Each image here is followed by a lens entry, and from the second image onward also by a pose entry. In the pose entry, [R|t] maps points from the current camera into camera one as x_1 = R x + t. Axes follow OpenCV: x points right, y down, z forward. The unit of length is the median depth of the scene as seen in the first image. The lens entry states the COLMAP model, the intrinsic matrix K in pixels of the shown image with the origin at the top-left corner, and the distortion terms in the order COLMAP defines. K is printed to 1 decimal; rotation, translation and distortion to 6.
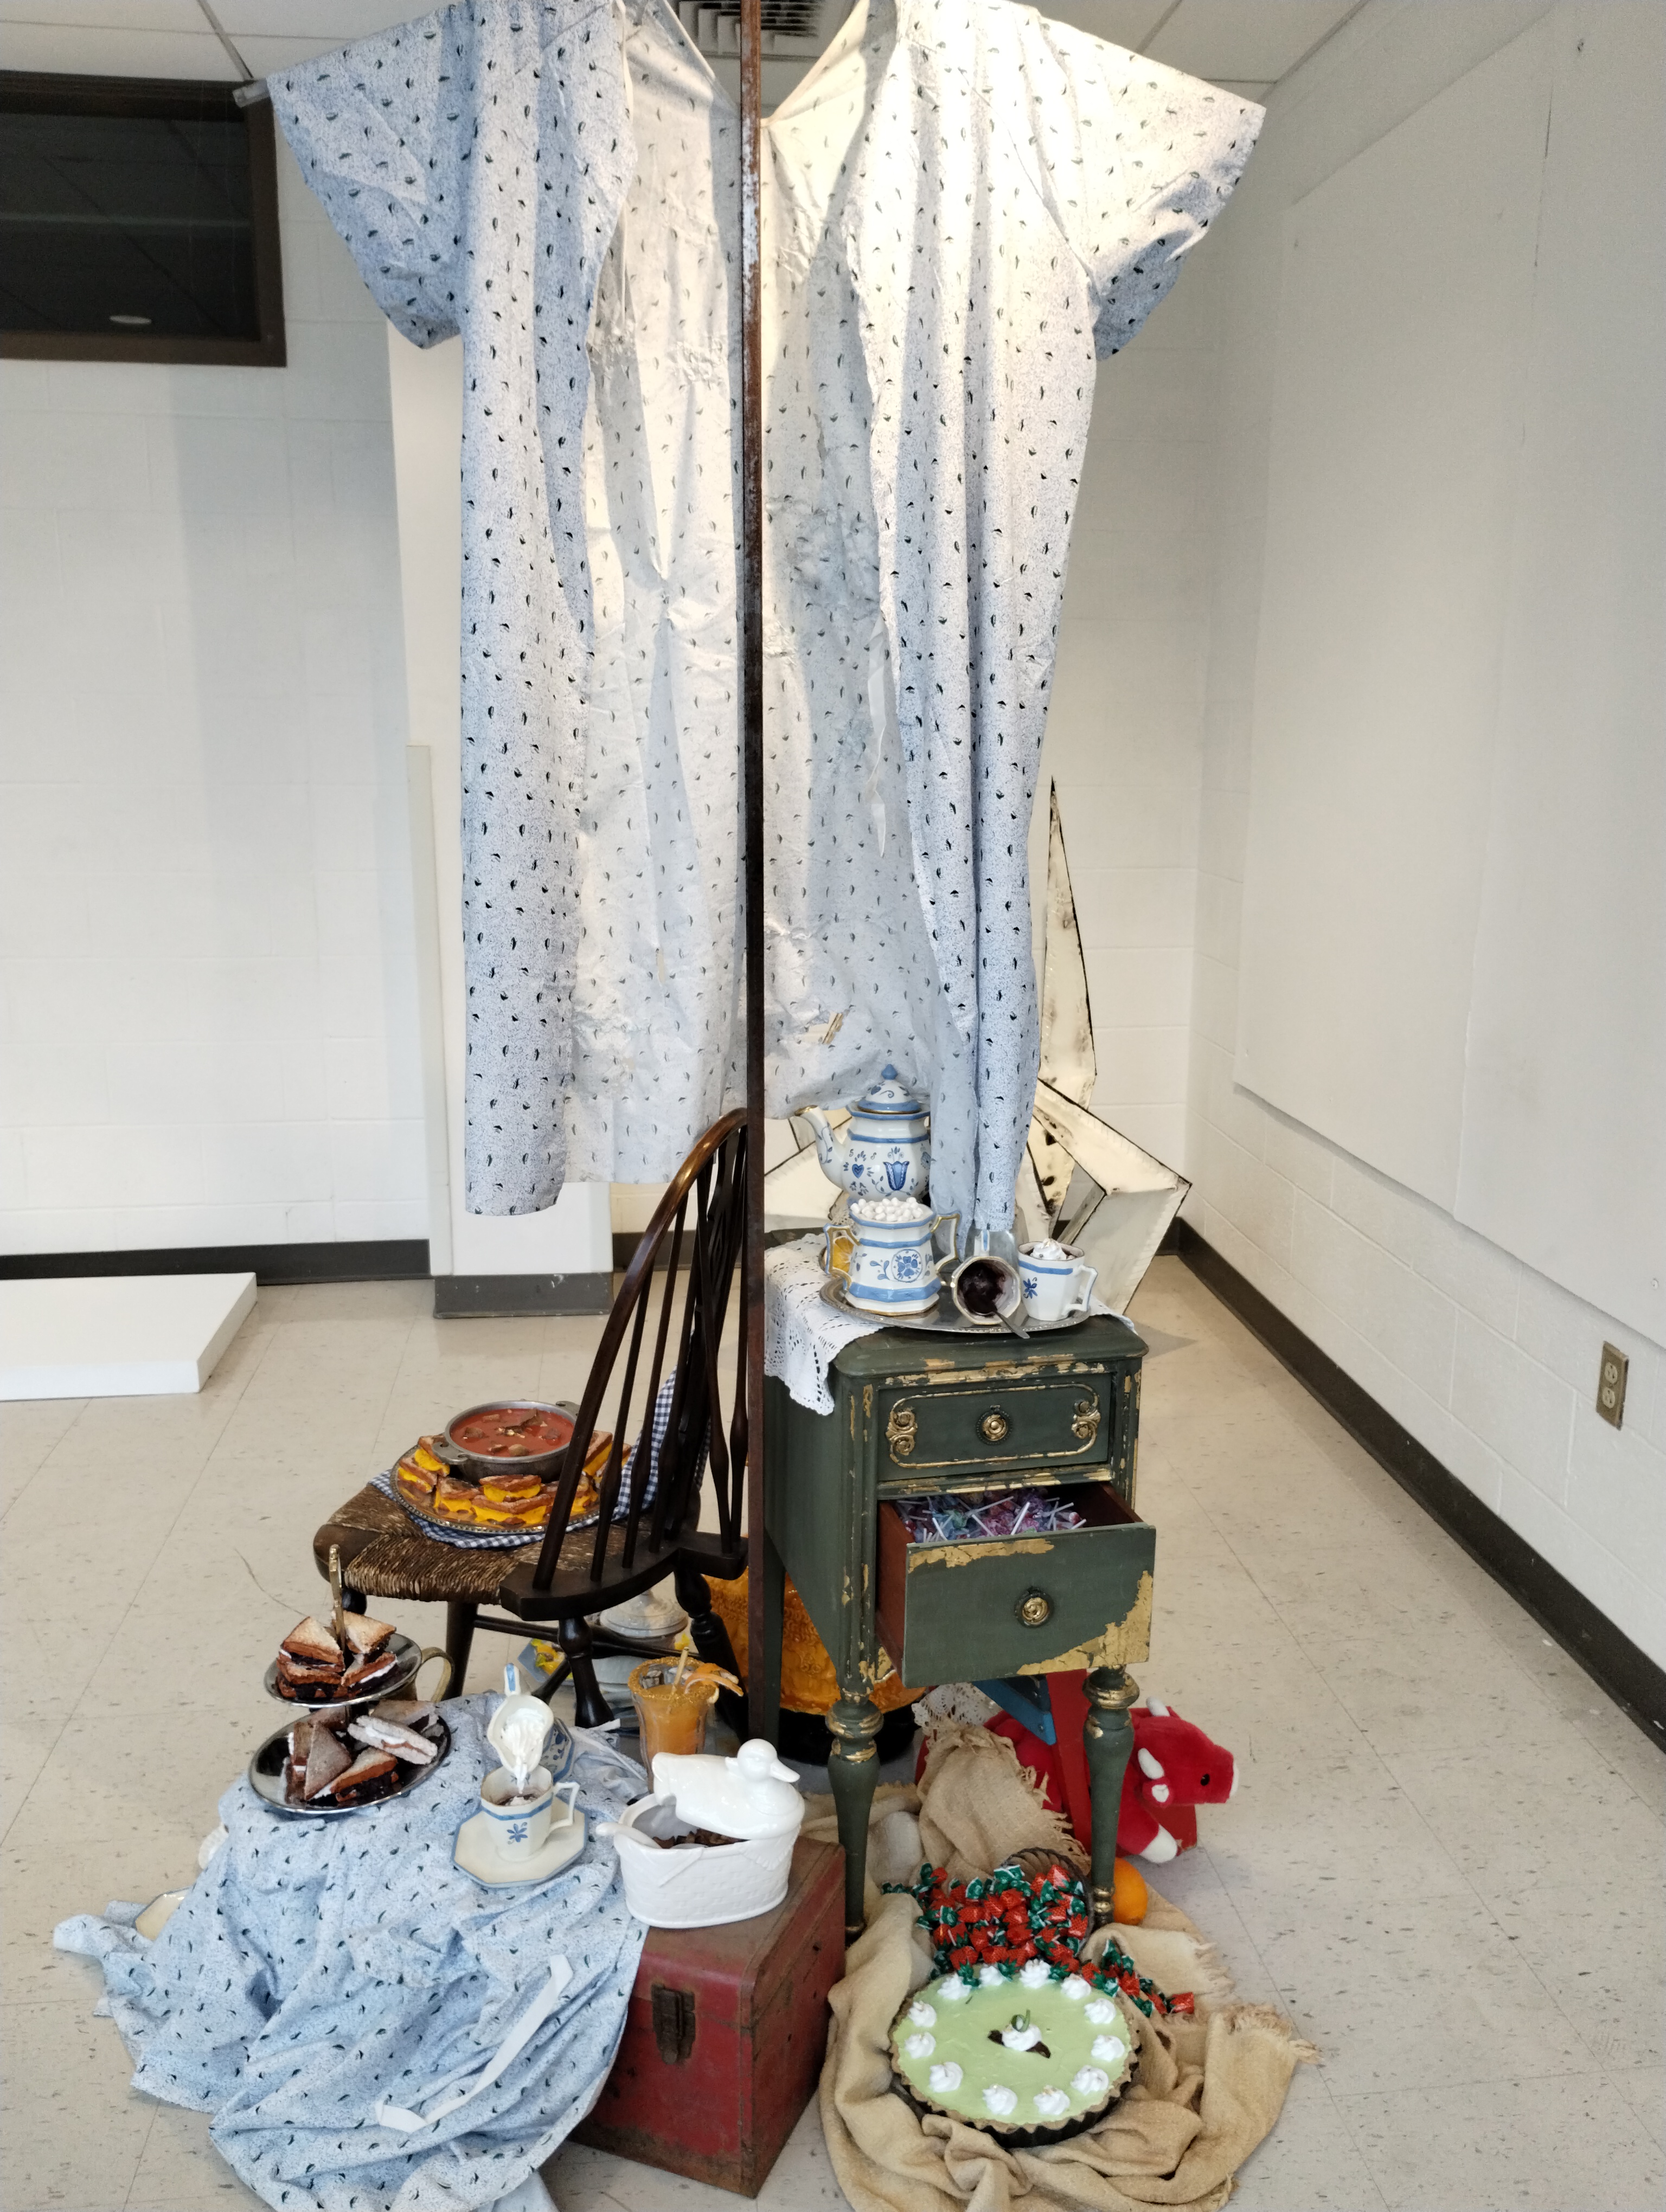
lens RADIAL K [[1836.0, 0, 846.7], [0, 1836.0, 1122.0], [0, 0, 1]] dist [0.070310, -0.085378]
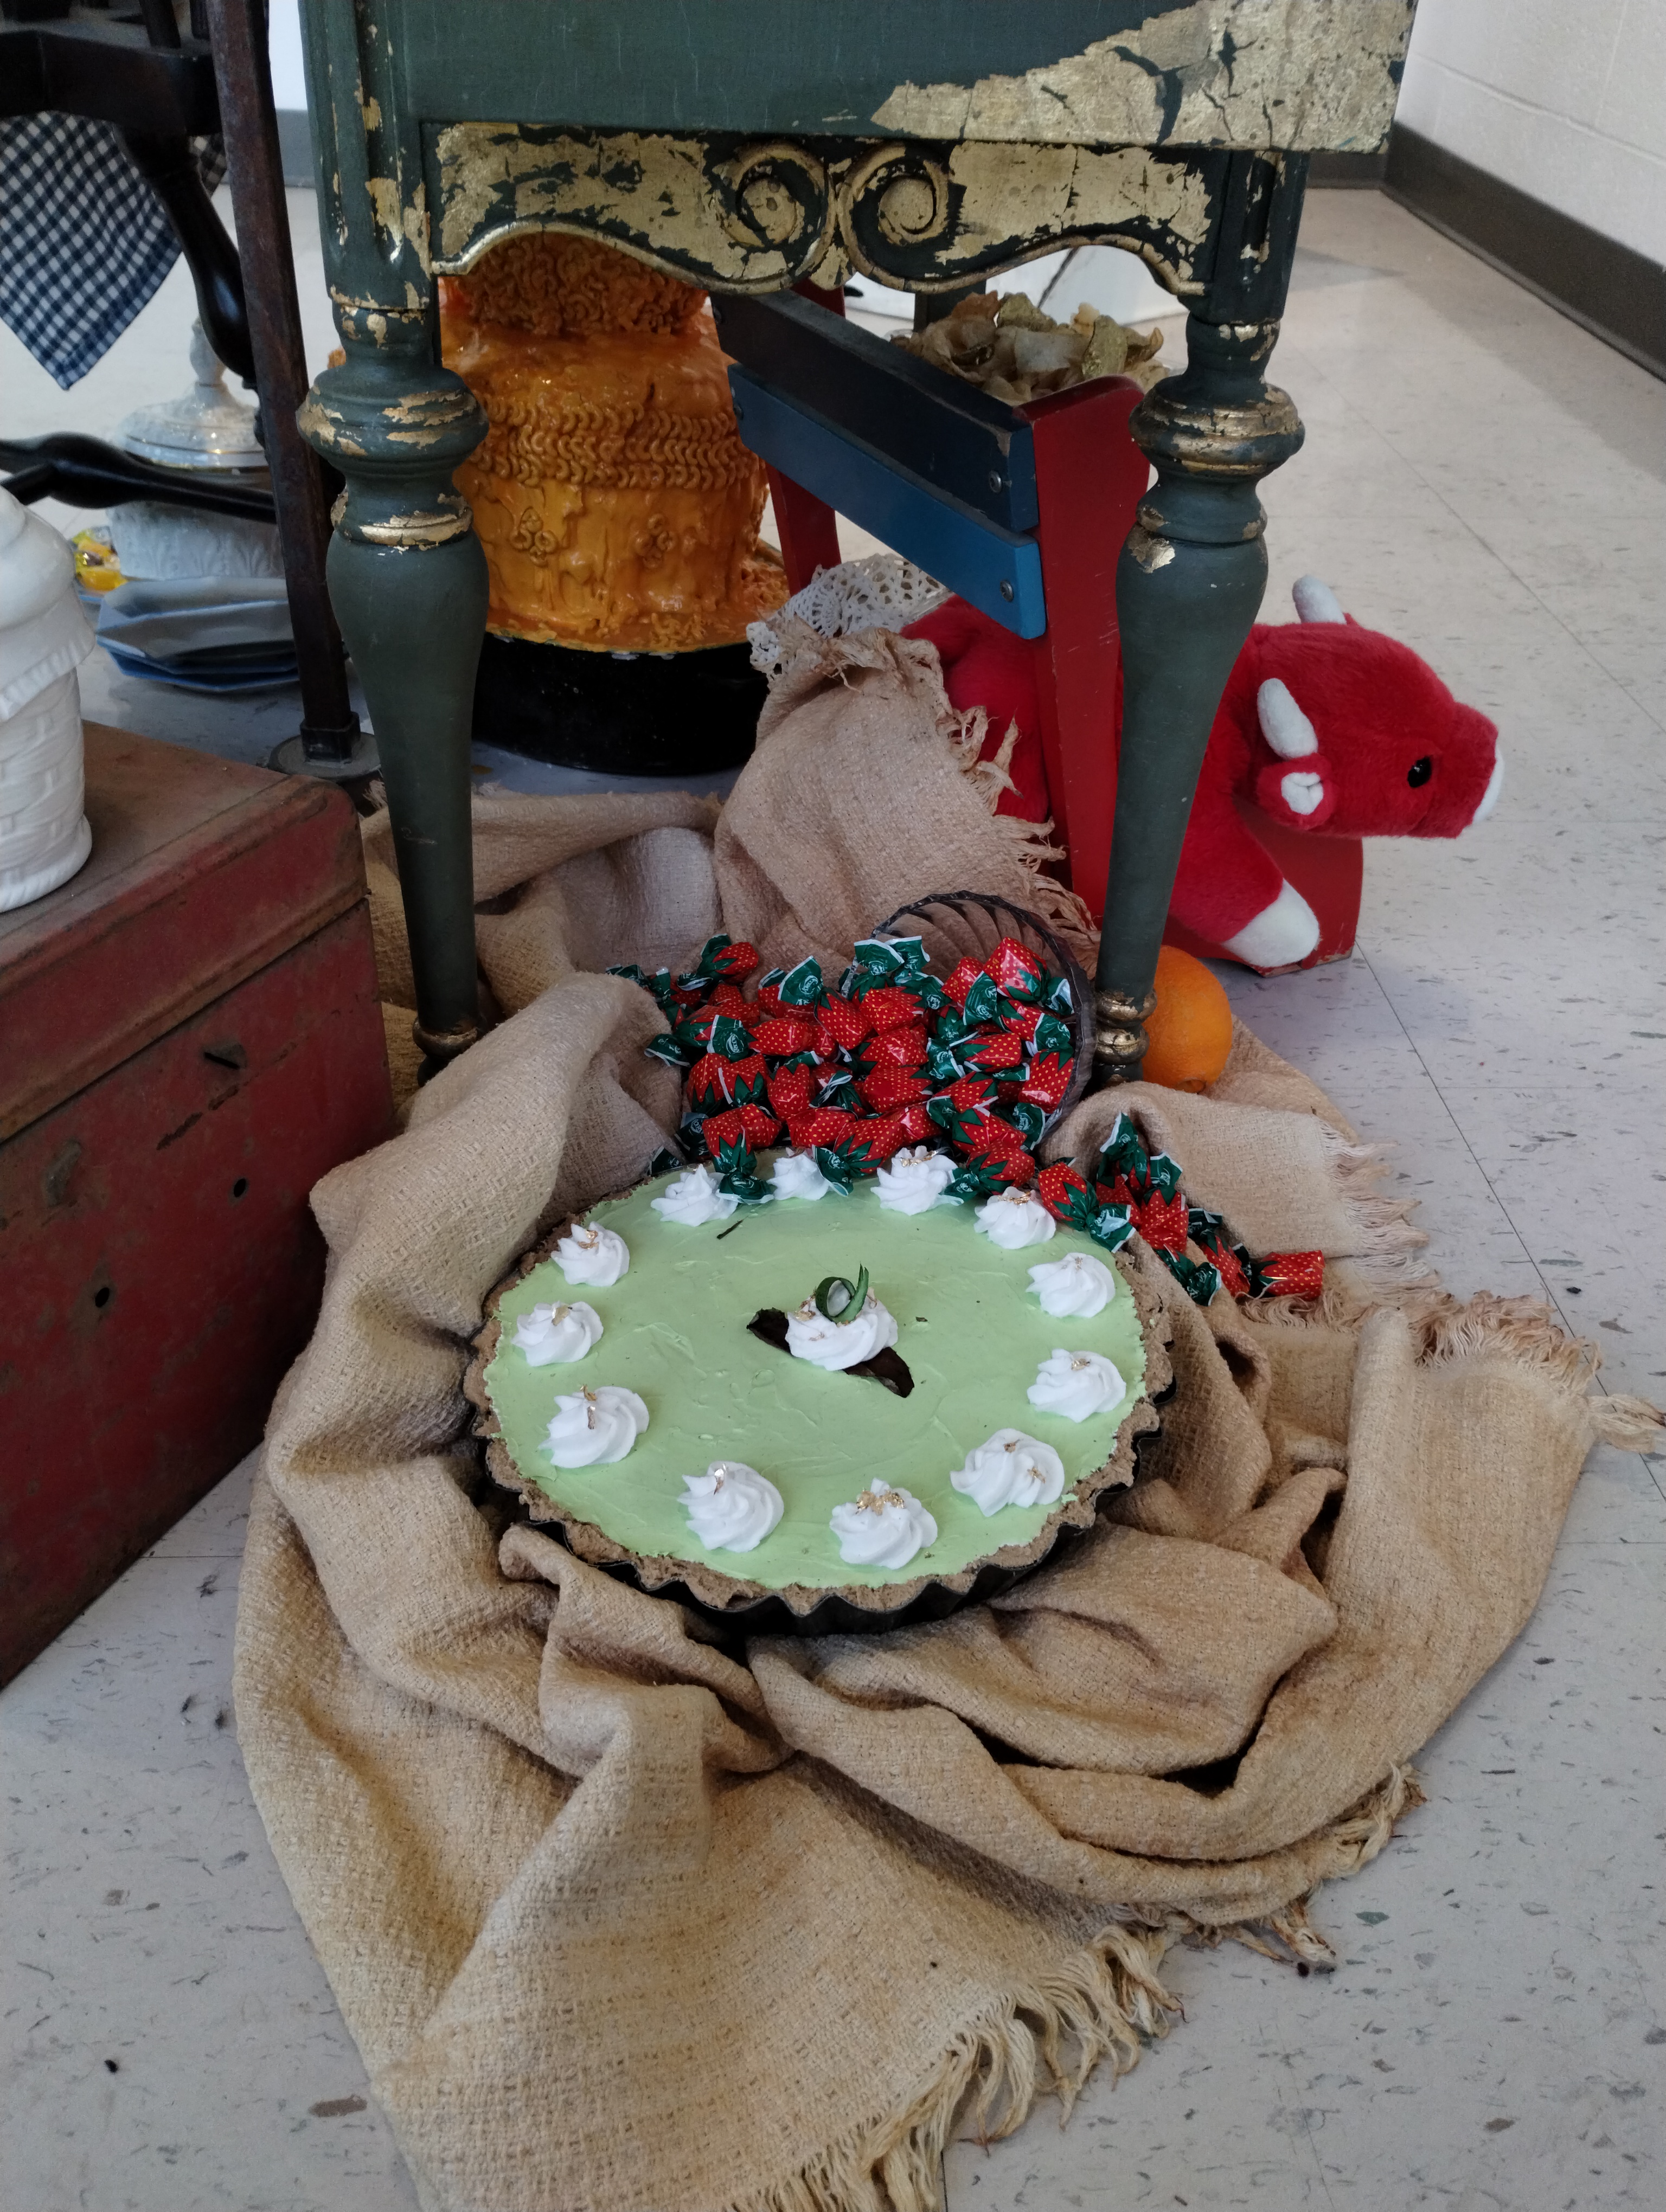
lens RADIAL K [[1836.0, 0, 838.0], [0, 1836.0, 1115.0], [0, 0, 1]] dist [0.070310, -0.085378]
pose [[0.996628, 0.071851, -0.039616, 0.102543], [-0.051136, 0.921530, 0.384926, 0.311468], [0.064165, -0.381602, 0.922097, 0.676740]]
